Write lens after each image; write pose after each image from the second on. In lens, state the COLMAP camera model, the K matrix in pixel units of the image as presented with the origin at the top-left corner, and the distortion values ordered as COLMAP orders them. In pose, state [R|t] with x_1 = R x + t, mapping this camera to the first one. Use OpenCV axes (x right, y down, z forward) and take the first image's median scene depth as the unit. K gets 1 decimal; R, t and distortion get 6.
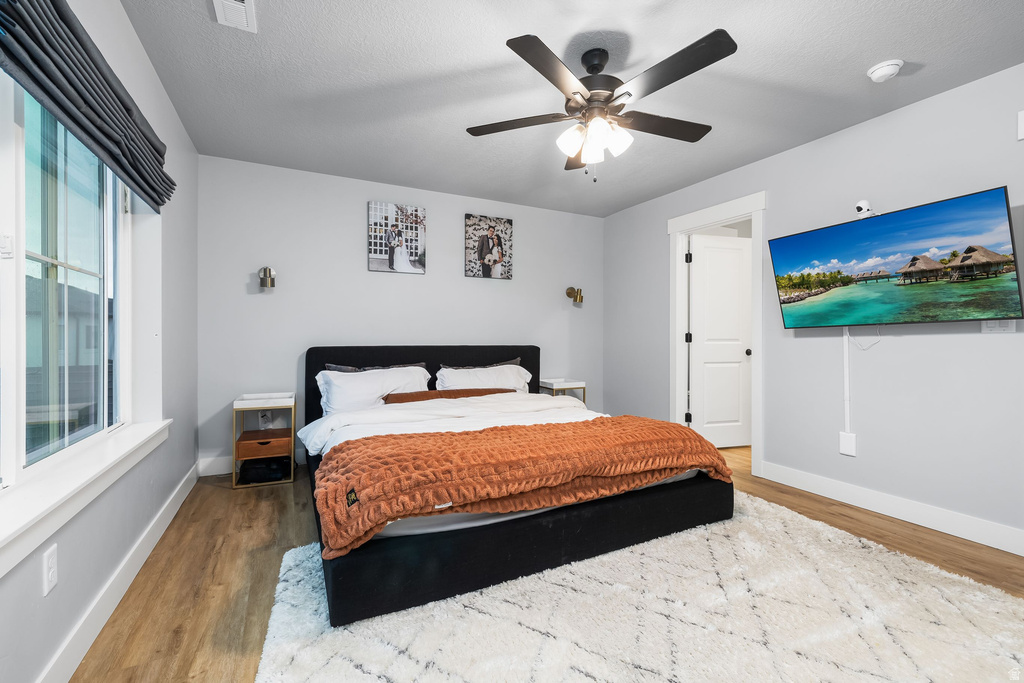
lens RADIAL K [[430.9, 0, 503.8], [0, 430.9, 336.1], [0, 0, 1]] dist [0.002938, 0.000065]
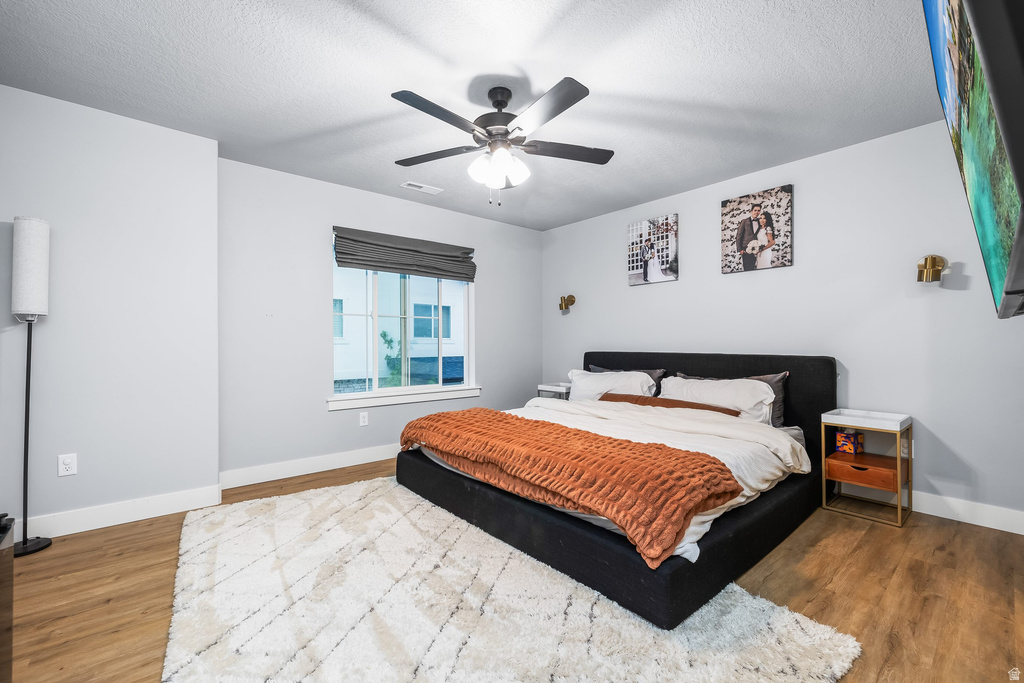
lens RADIAL K [[430.9, 0, 502.7], [0, 430.9, 345.0], [0, 0, 1]] dist [0.002938, 0.000065]
pose [[0.239616, -0.000155, -0.970868, 0.682253], [0.003102, 0.999995, 0.000606, 0.001949], [0.970863, -0.003157, 0.239615, 0.385045]]
